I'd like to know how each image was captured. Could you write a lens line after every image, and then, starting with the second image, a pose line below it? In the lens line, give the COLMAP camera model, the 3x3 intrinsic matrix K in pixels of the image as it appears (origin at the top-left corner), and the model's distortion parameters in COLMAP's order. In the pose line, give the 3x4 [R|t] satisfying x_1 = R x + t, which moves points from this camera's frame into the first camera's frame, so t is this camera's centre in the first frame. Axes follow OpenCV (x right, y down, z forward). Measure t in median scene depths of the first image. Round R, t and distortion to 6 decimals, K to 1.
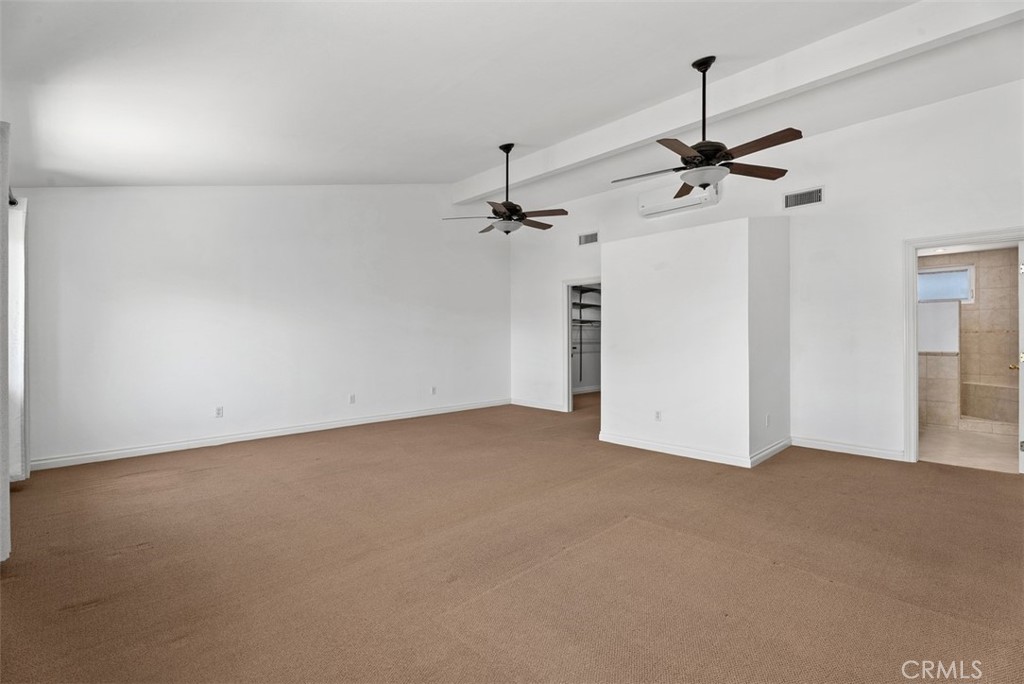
lens RADIAL K [[466.9, 0, 515.2], [0, 466.9, 337.4], [0, 0, 1]] dist [0.002797, -0.000079]
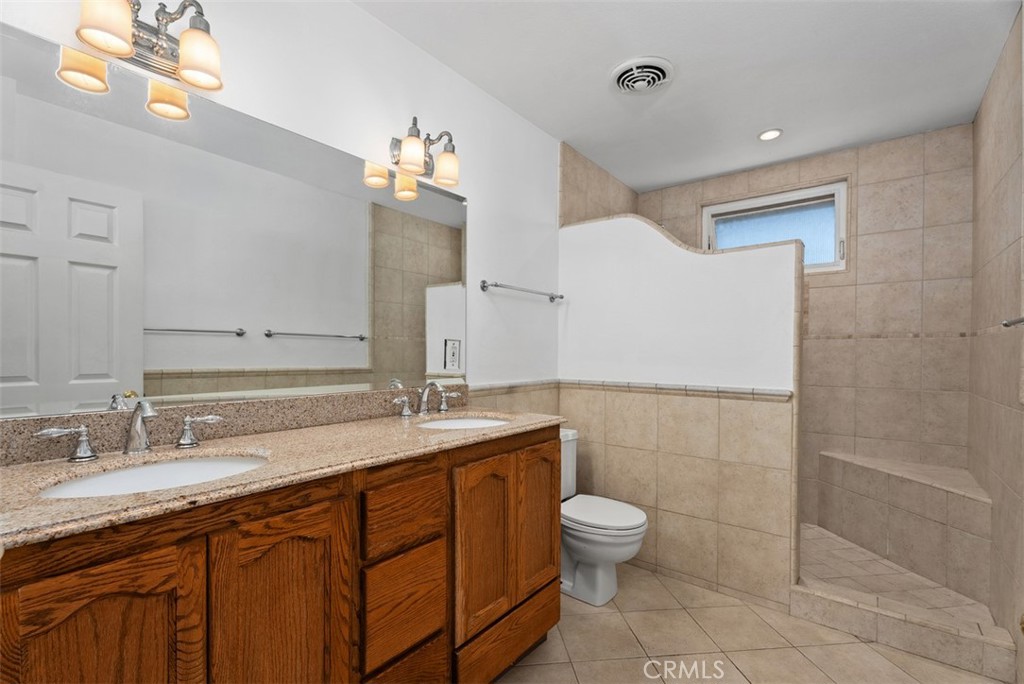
lens RADIAL K [[466.9, 0, 506.1], [0, 466.9, 351.0], [0, 0, 1]] dist [0.002797, -0.000079]
pose [[0.993007, 0.007423, 0.117823, 0.635327], [-0.008509, 0.999926, 0.008724, 0.000538], [-0.117750, -0.009666, 0.992996, 0.623786]]
